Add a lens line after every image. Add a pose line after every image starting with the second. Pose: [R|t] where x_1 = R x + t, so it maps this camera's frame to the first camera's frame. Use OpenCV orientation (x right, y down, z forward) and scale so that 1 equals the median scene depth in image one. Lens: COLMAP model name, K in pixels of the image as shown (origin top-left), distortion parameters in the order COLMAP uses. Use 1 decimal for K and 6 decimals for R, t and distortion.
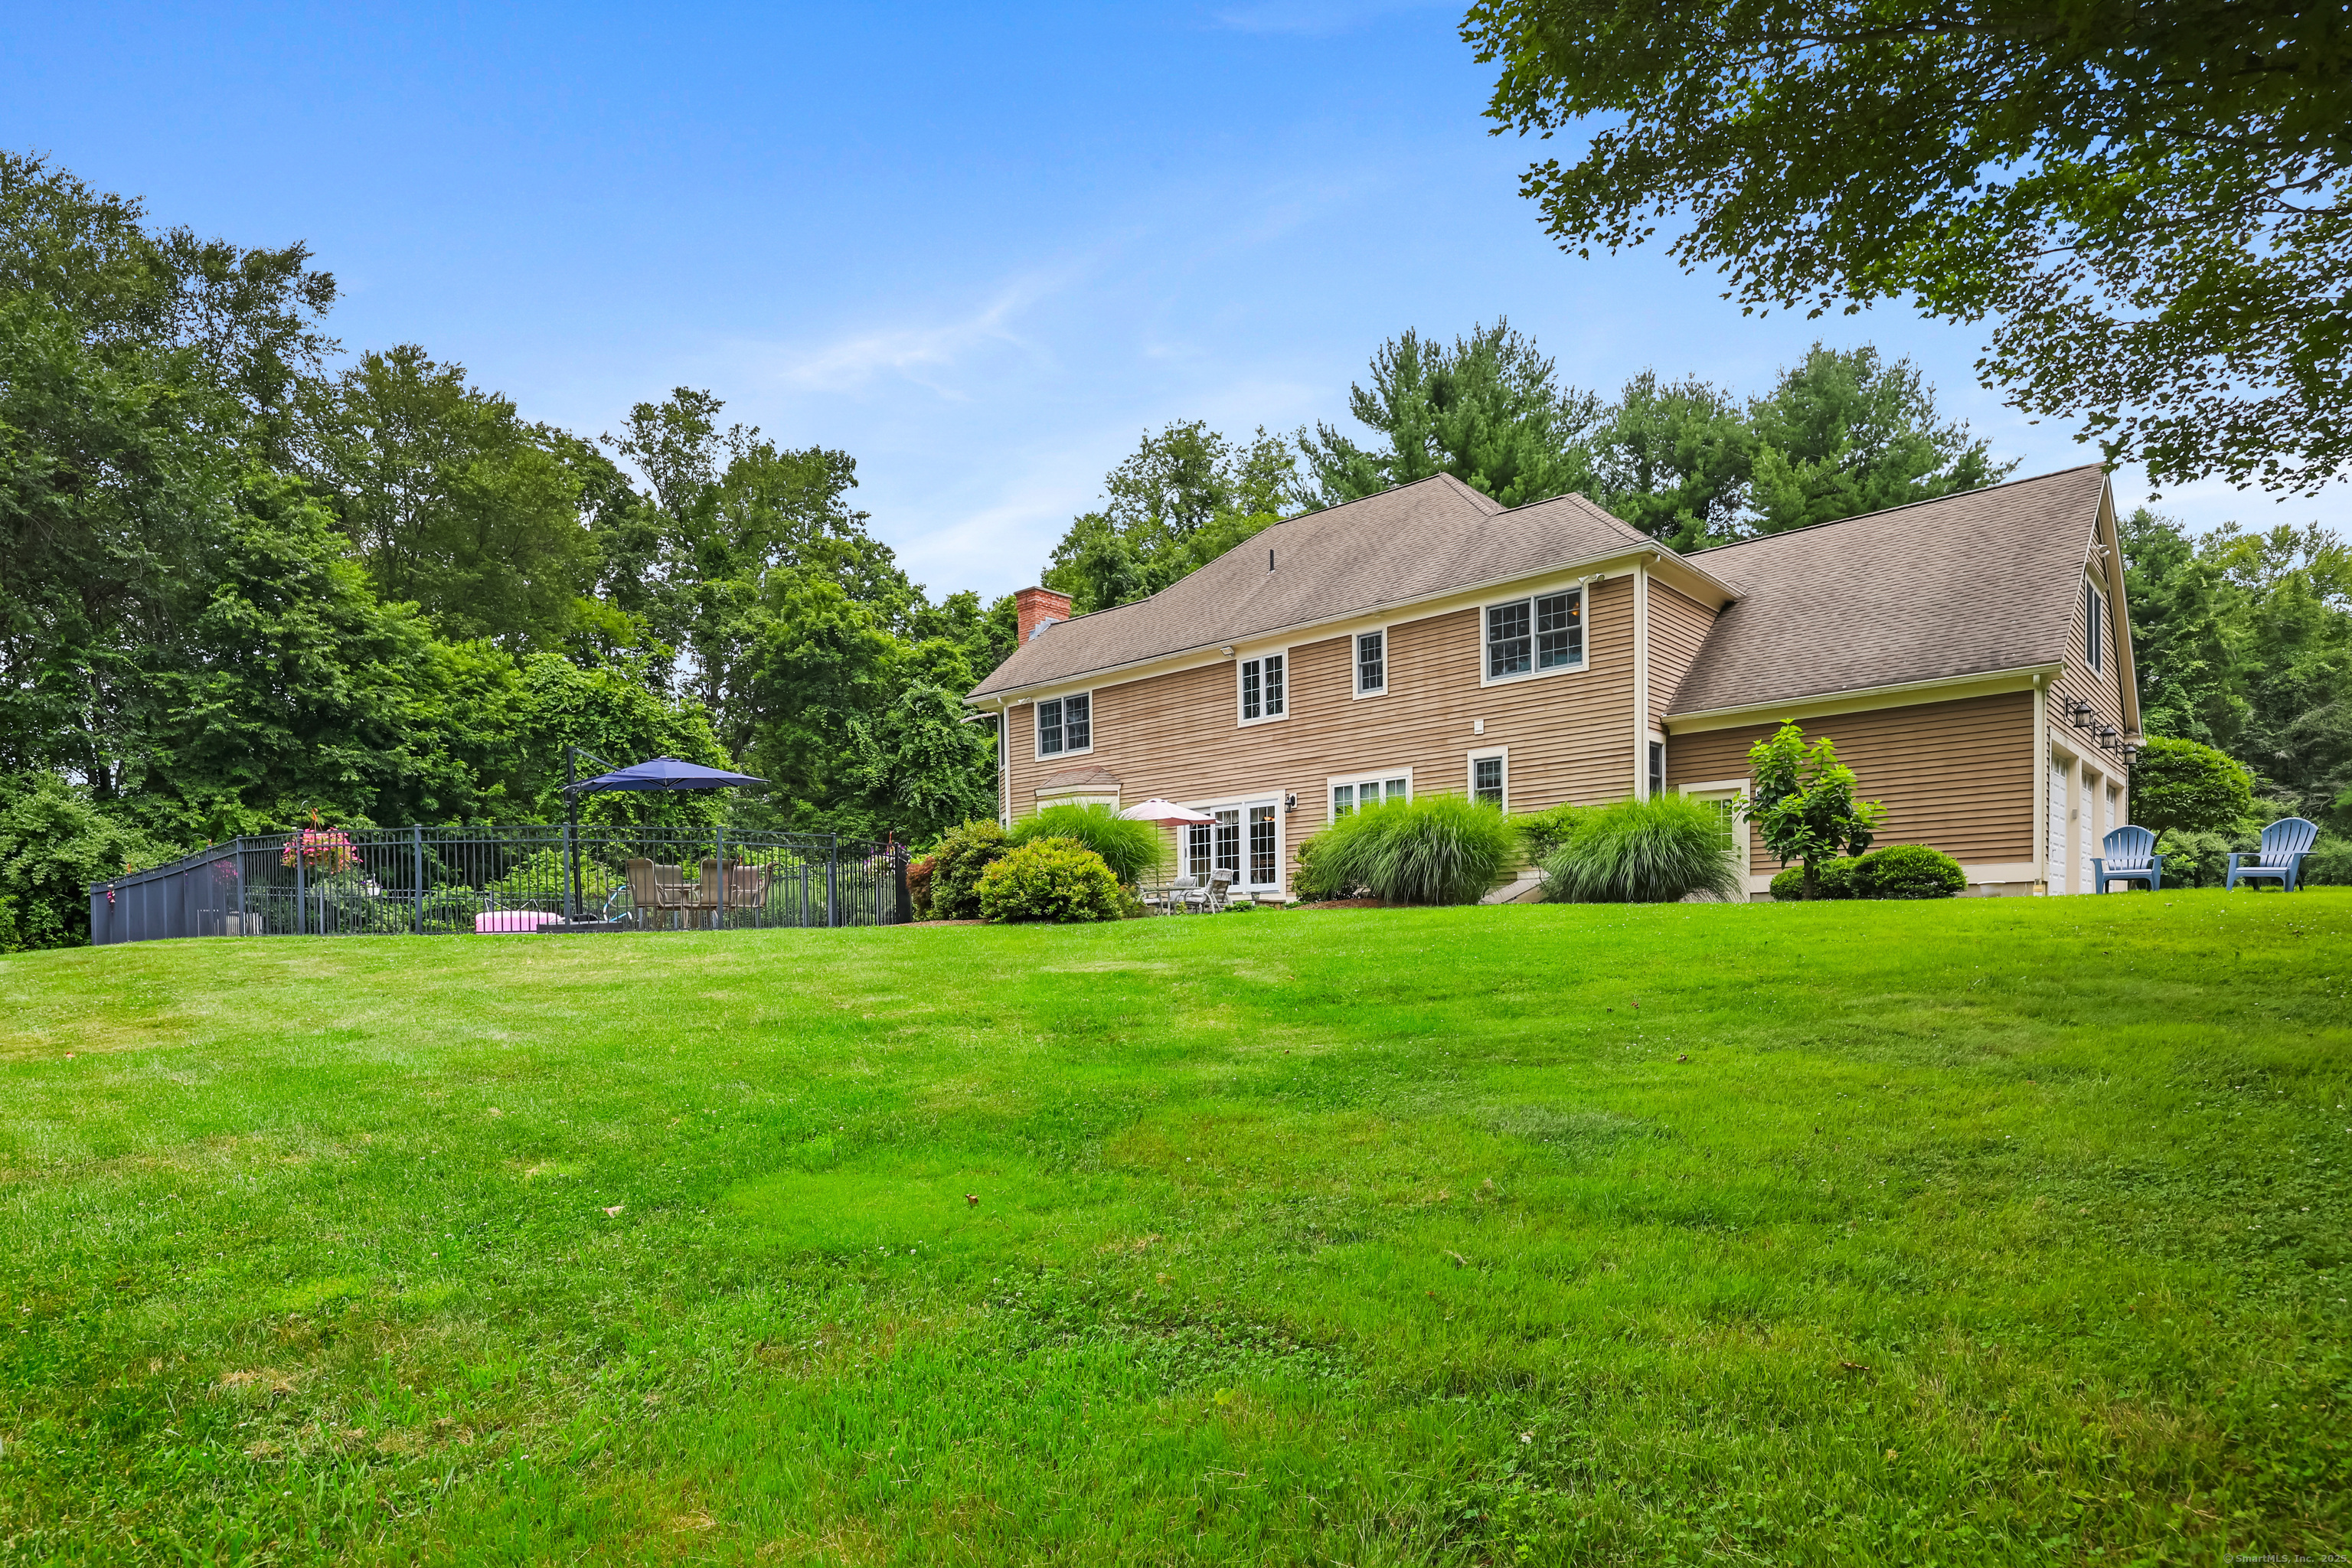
lens RADIAL K [[1250.3, 0, 1139.4], [0, 1250.3, 953.9], [0, 0, 1]] dist [-0.000999, -0.000129]
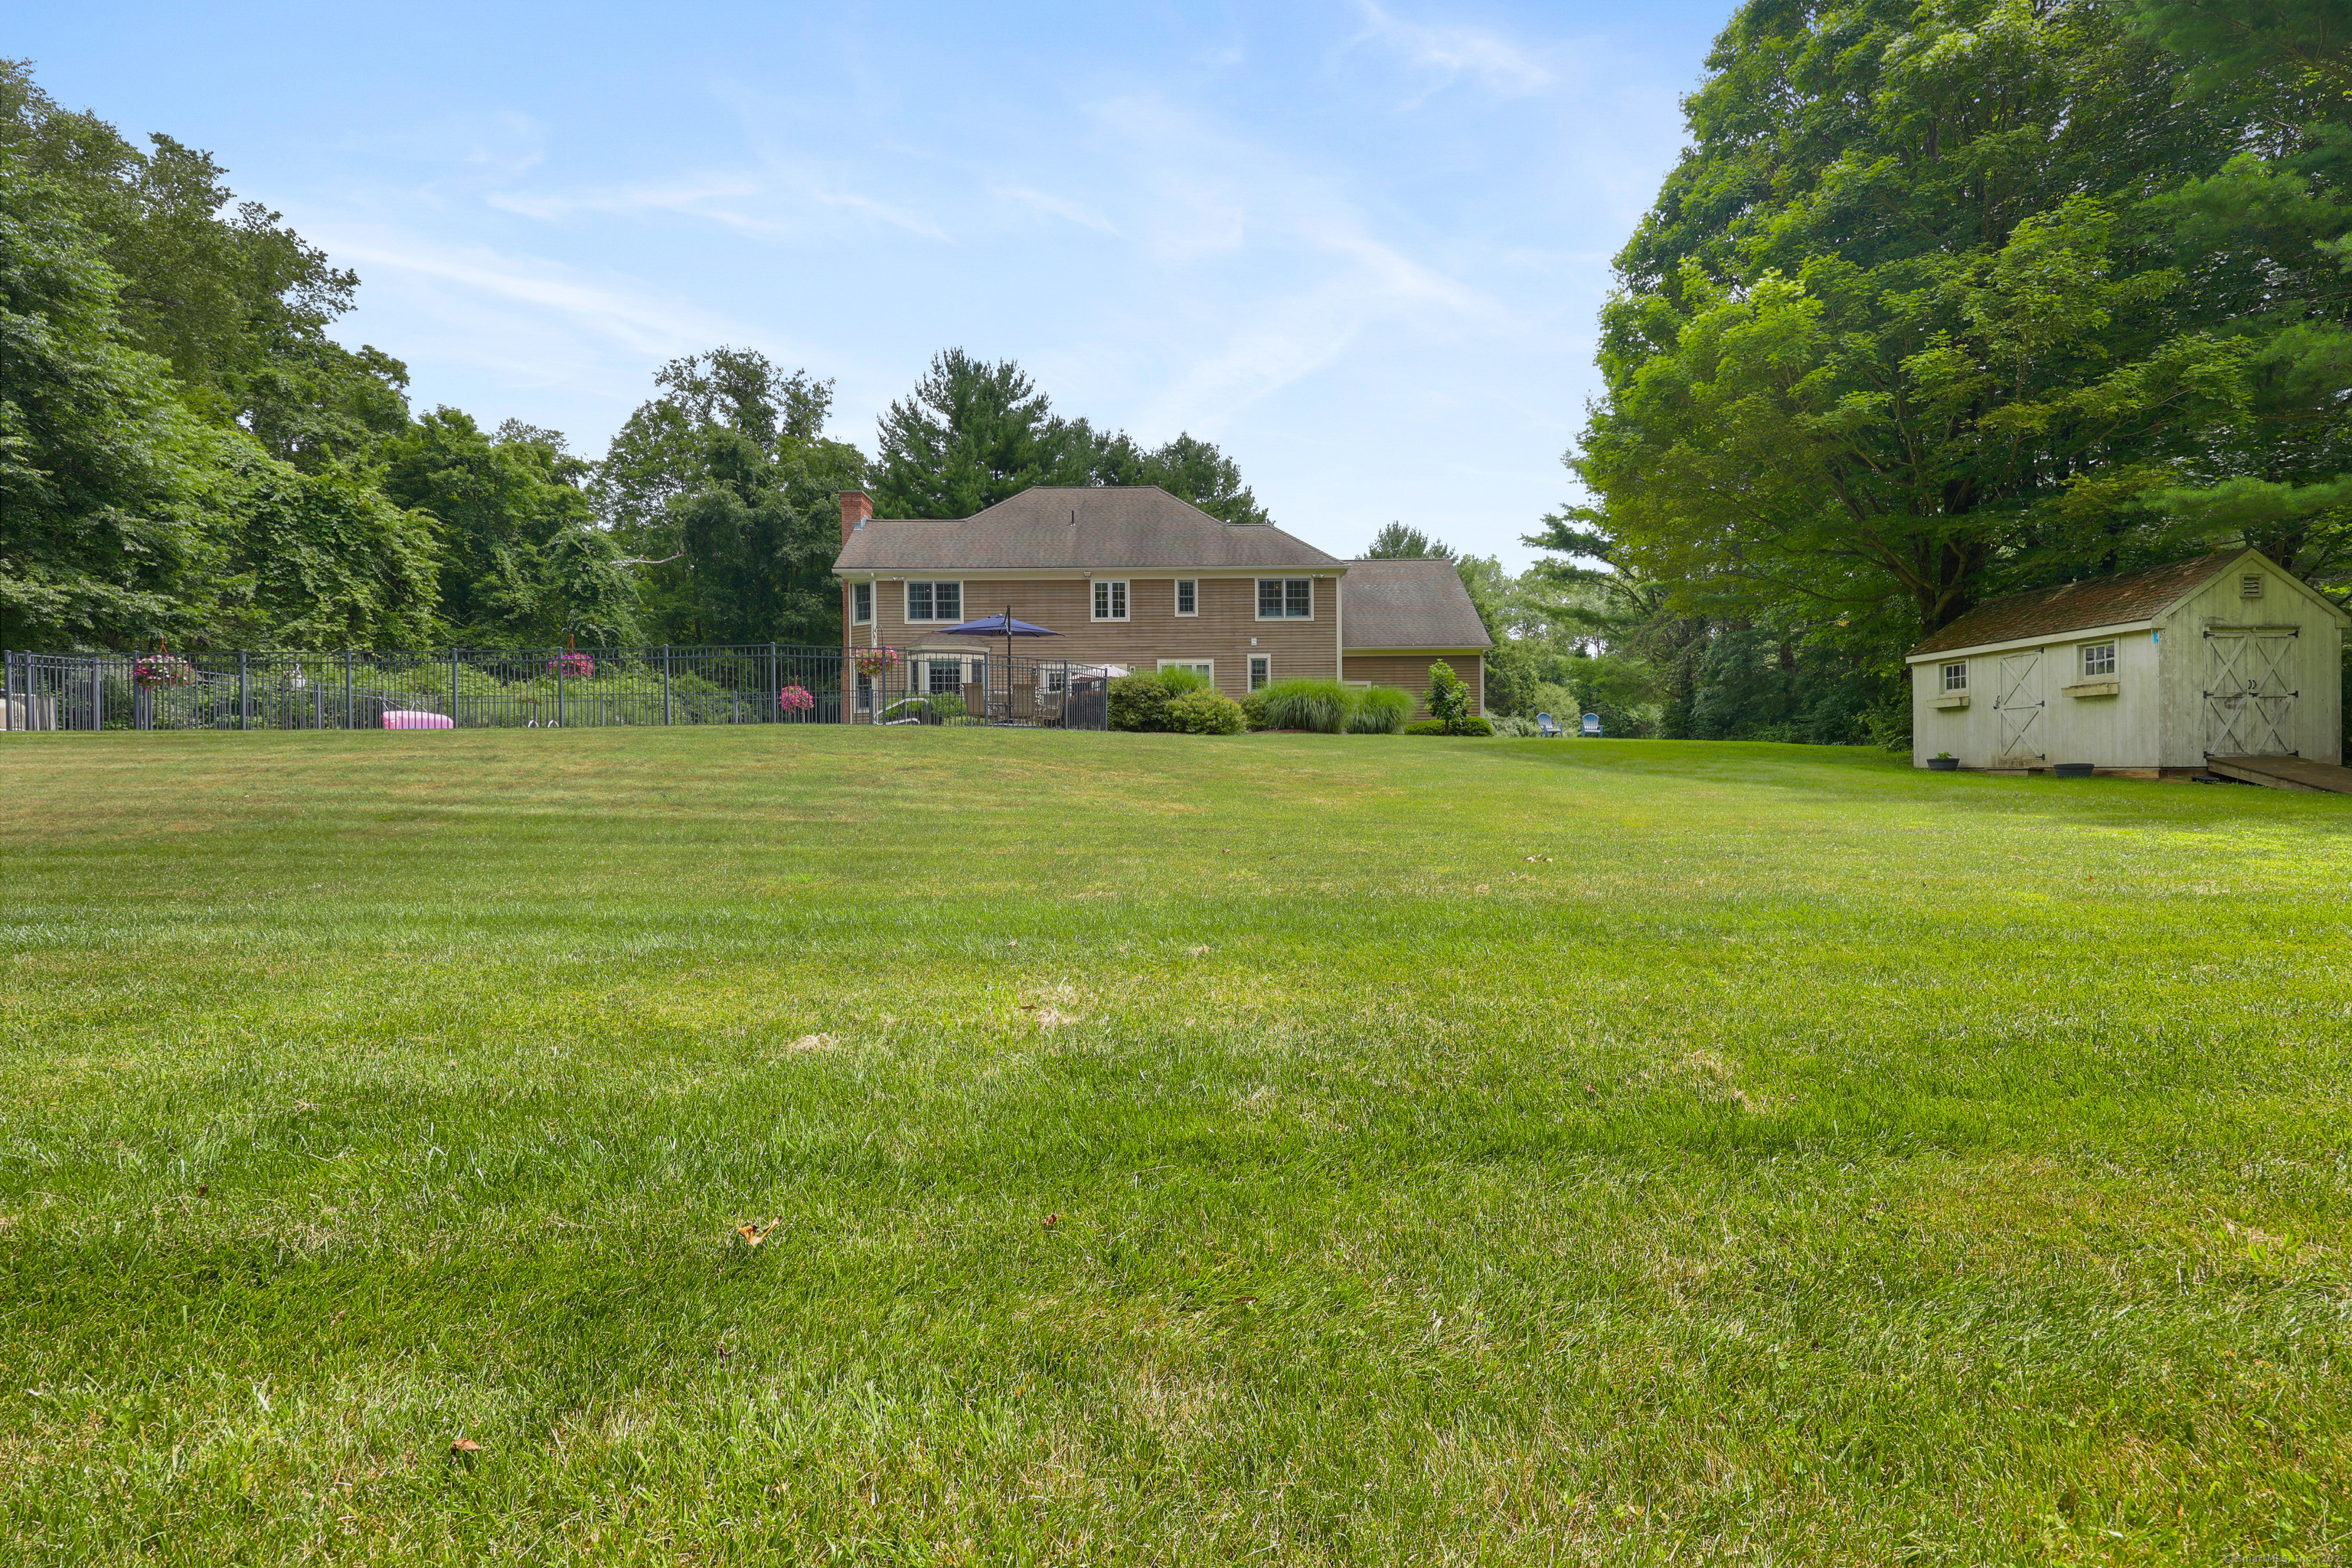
lens RADIAL K [[937.0, 0, 1182.3], [0, 937.0, 766.1], [0, 0, 1]] dist [-0.000205, -0.000071]
pose [[0.731077, 0.011880, 0.682191, -0.670849], [0.000631, 0.999836, -0.018088, 0.027880], [-0.682294, 0.013654, 0.730950, 0.036506]]
